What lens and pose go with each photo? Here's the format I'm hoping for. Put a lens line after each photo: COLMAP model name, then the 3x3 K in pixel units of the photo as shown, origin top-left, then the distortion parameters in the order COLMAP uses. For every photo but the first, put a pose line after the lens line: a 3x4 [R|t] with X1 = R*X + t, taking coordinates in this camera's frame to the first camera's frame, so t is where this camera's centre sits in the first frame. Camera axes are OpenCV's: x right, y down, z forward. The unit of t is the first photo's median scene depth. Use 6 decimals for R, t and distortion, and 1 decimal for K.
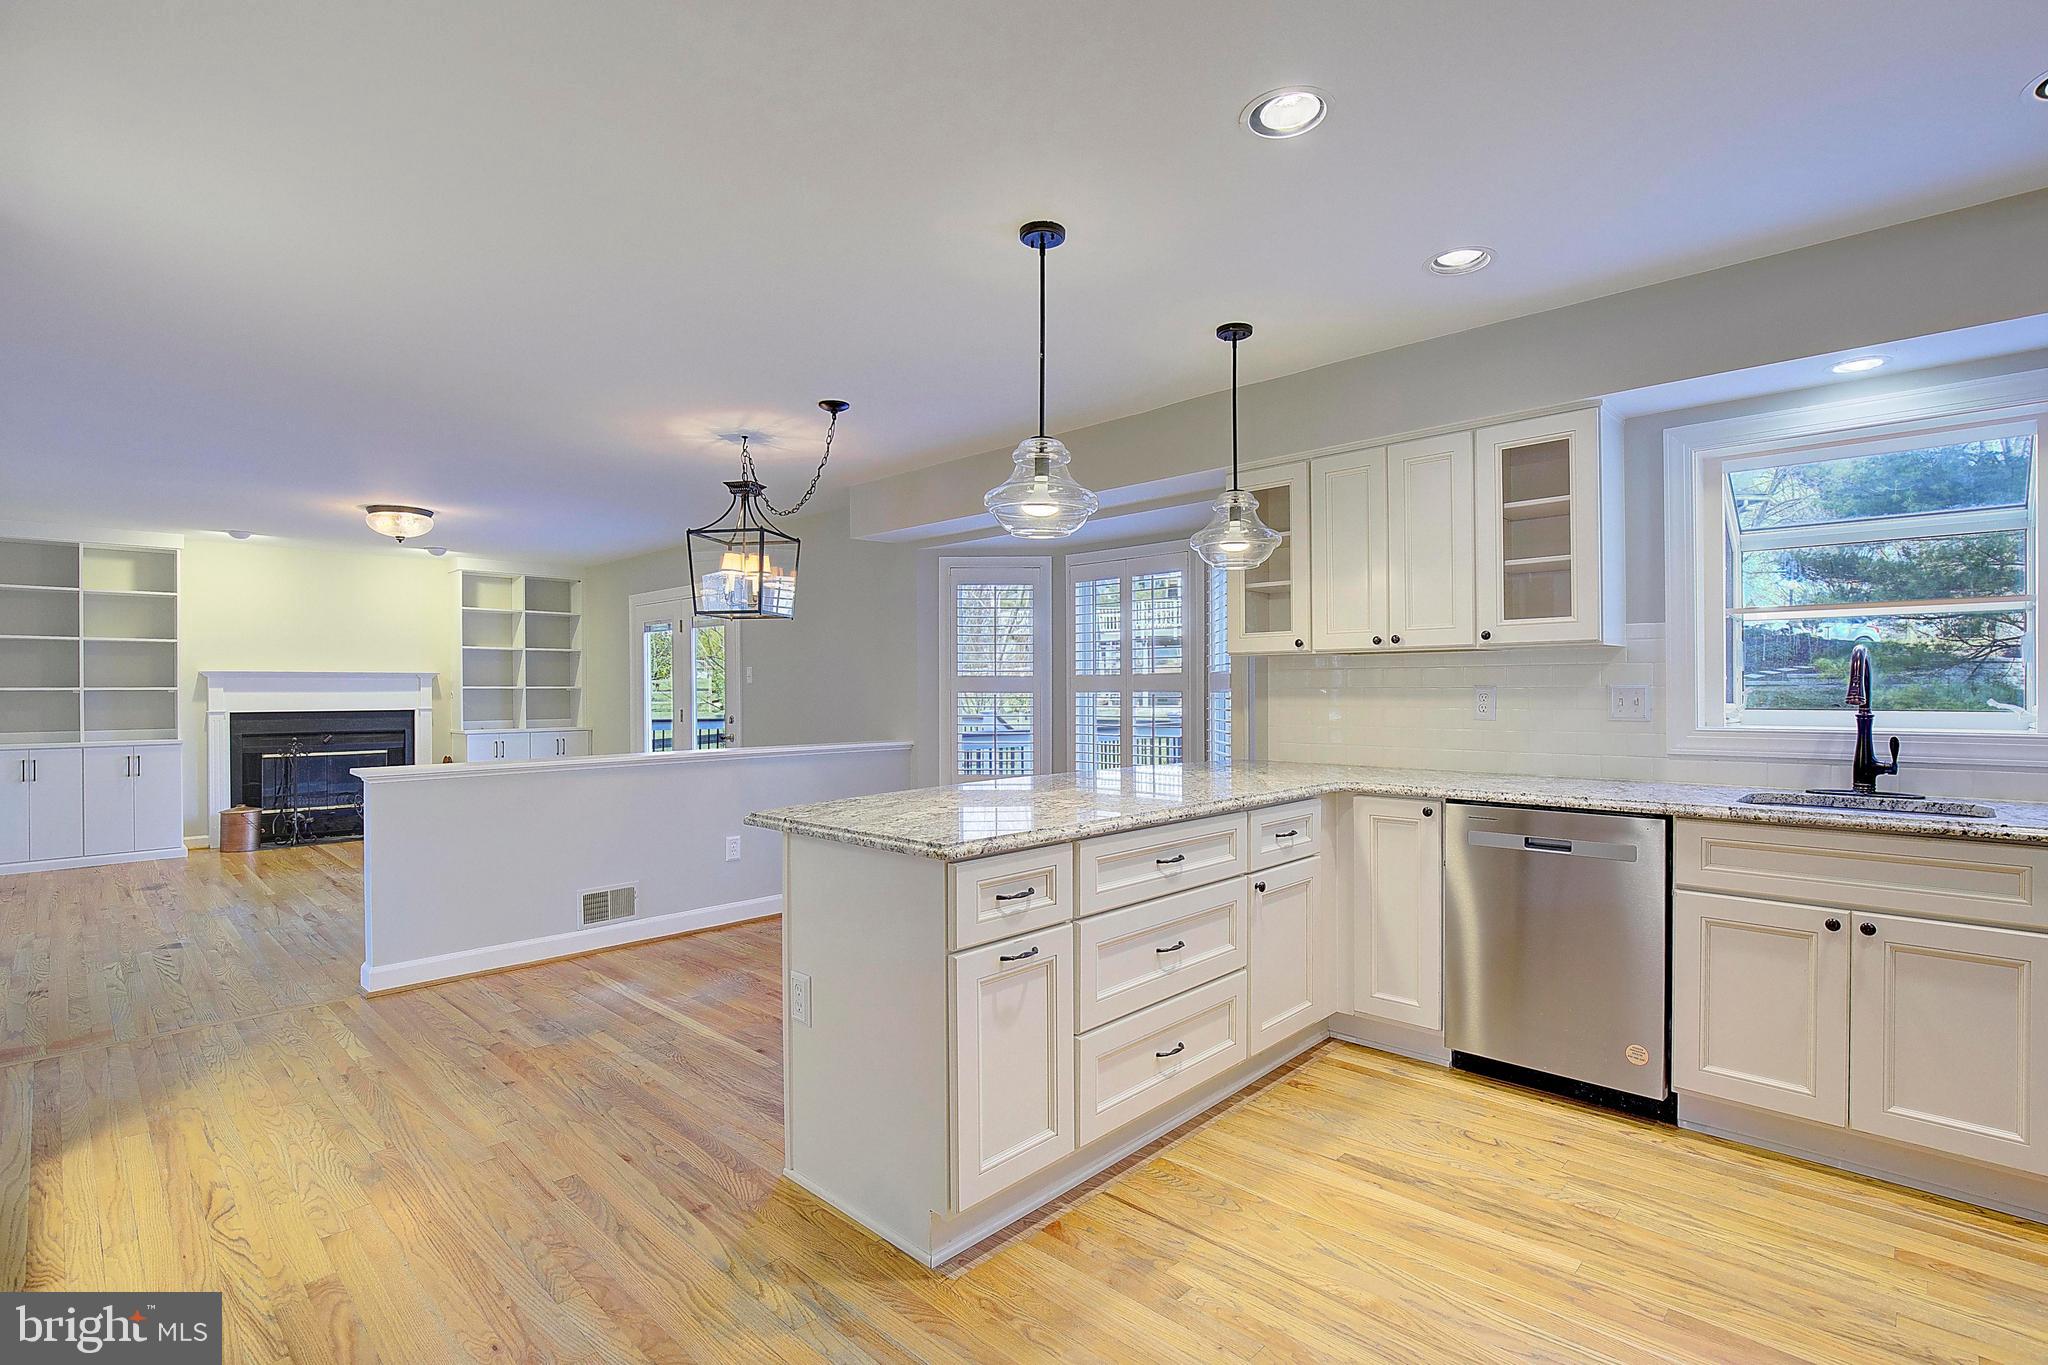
lens RADIAL K [[972.5, 0, 1034.2], [0, 972.5, 686.0], [0, 0, 1]] dist [-0.029193, 0.008902]
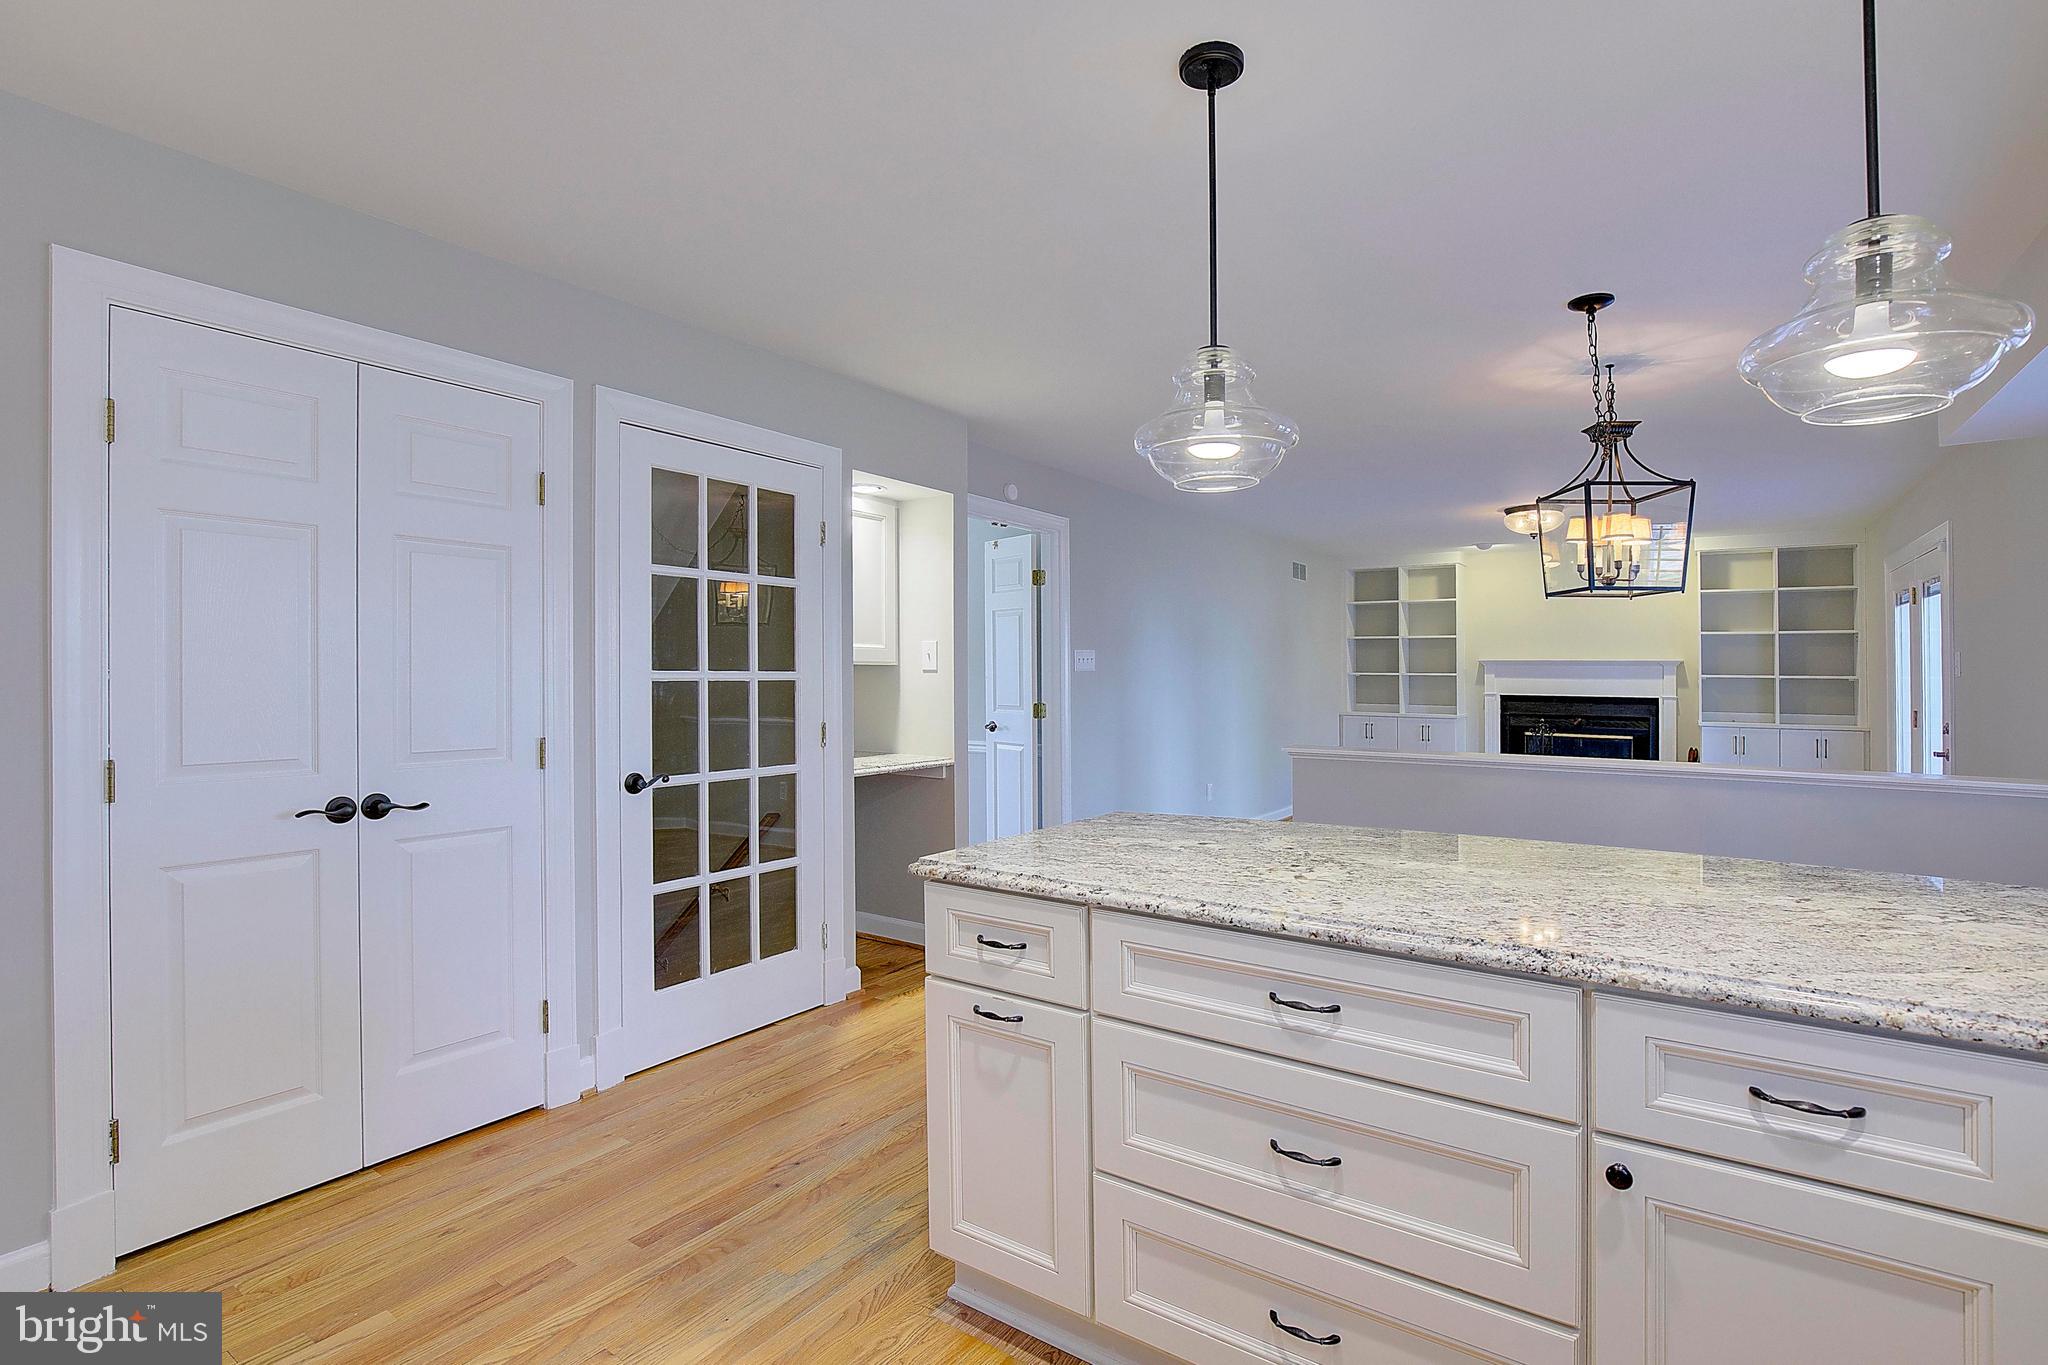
lens RADIAL K [[952.0, 0, 1076.0], [0, 952.0, 667.3], [0, 0, 1]] dist [-0.004053, 0.000078]
pose [[0.184574, 0.004421, -0.982809, 0.256766], [-0.005120, 0.999981, 0.003536, -0.008996], [0.982805, 0.004380, 0.184593, 0.289139]]
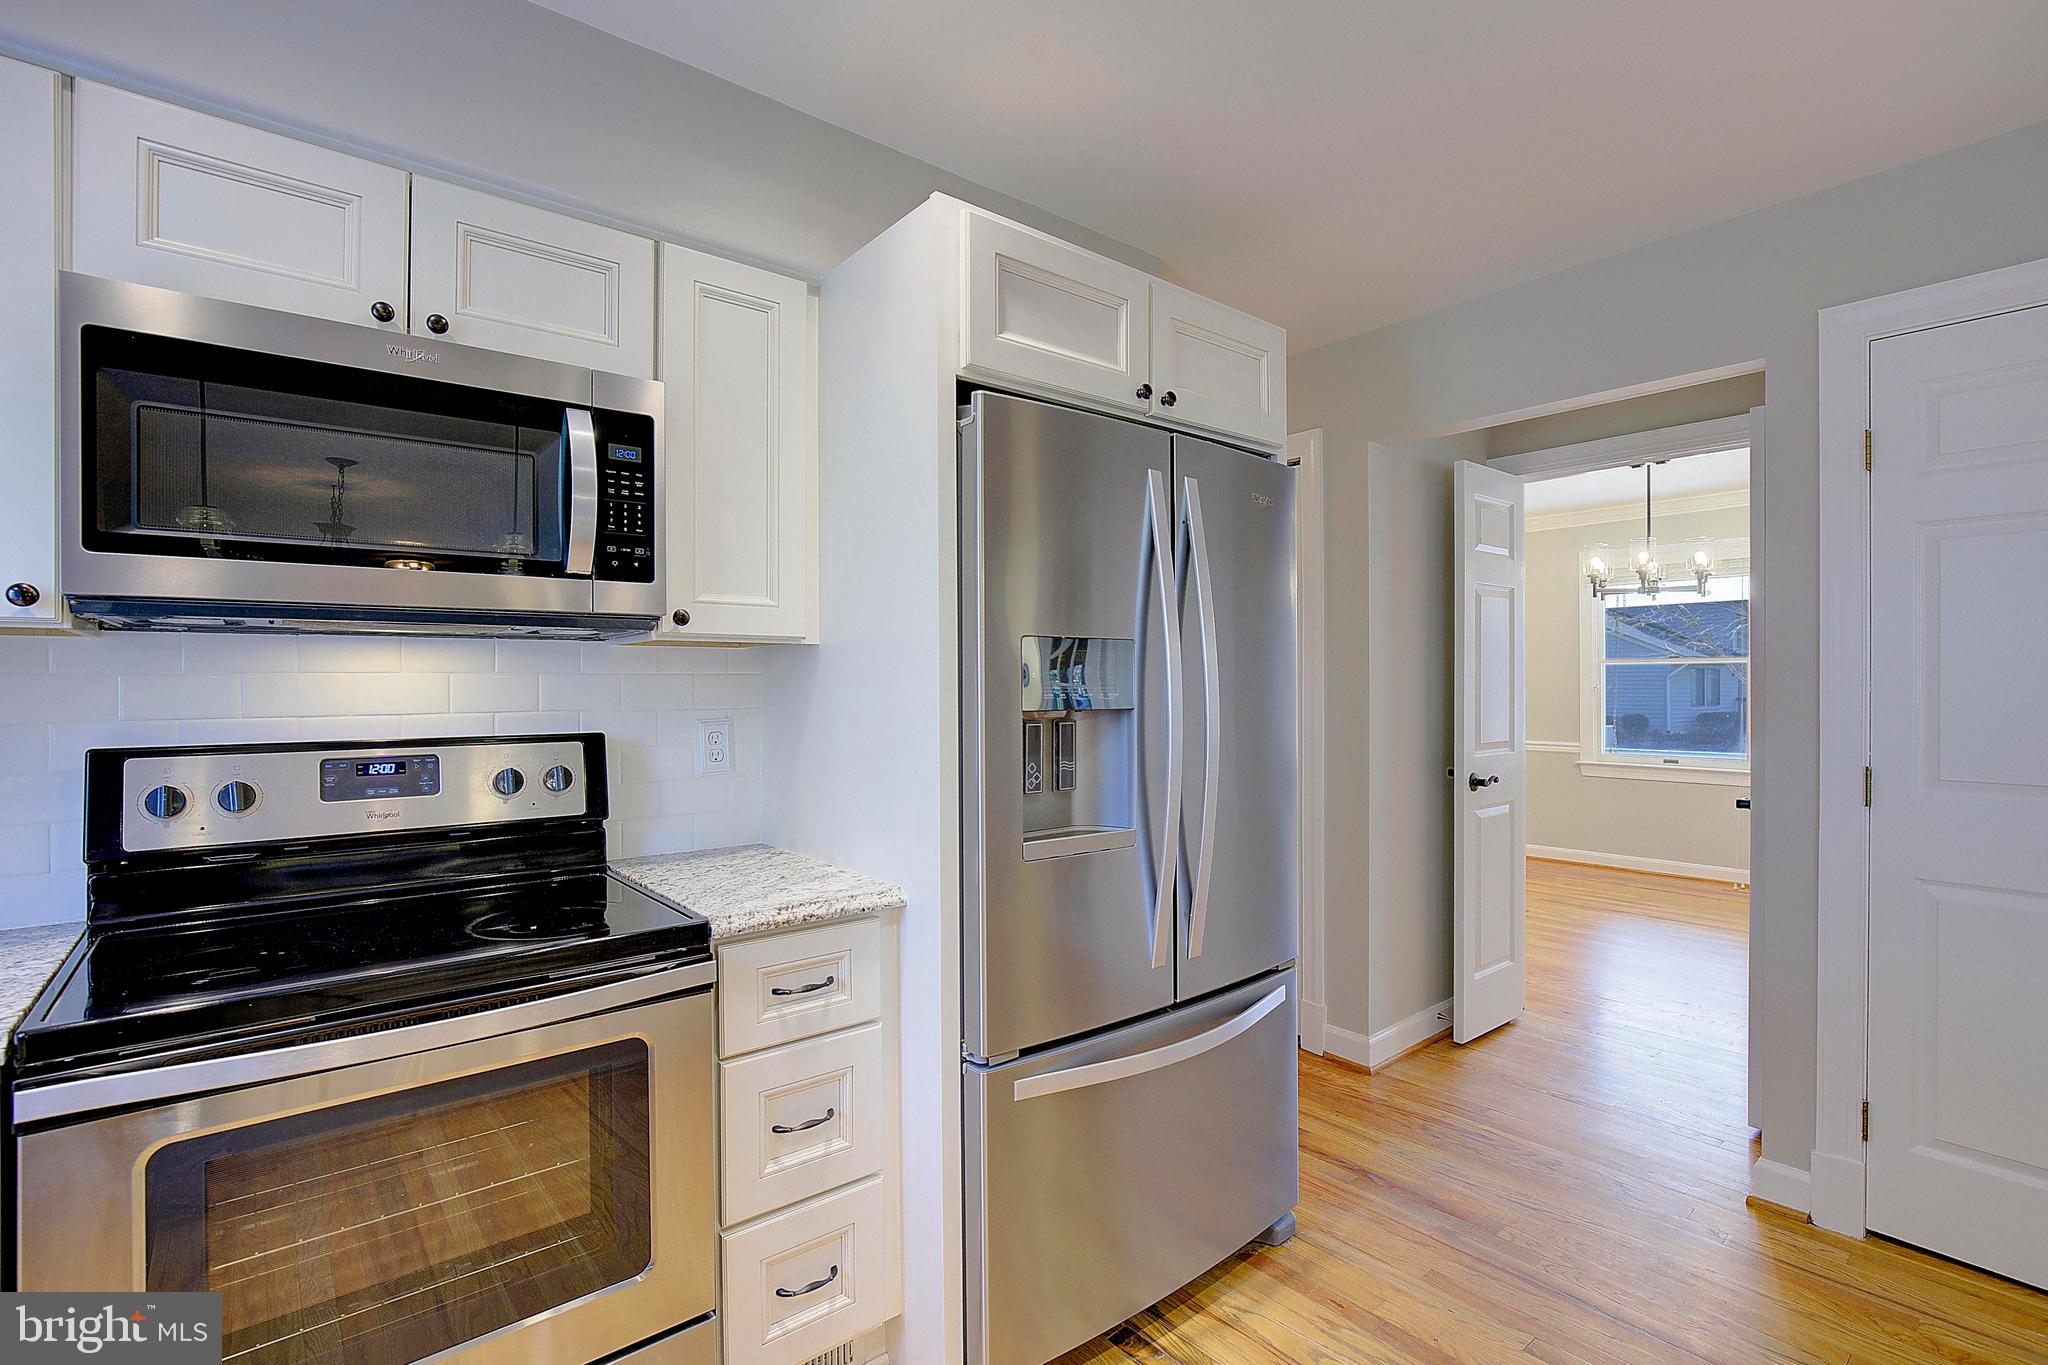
lens RADIAL K [[940.9, 0, 1024.0], [0, 940.9, 682.5], [0, 0, 1]] dist [-0.020209, 0.000439]
pose [[-0.994392, 0.009464, 0.105331, 0.156652], [0.009484, 0.999955, -0.000310, -0.008056], [-0.105329, 0.000690, -0.994437, 0.387707]]
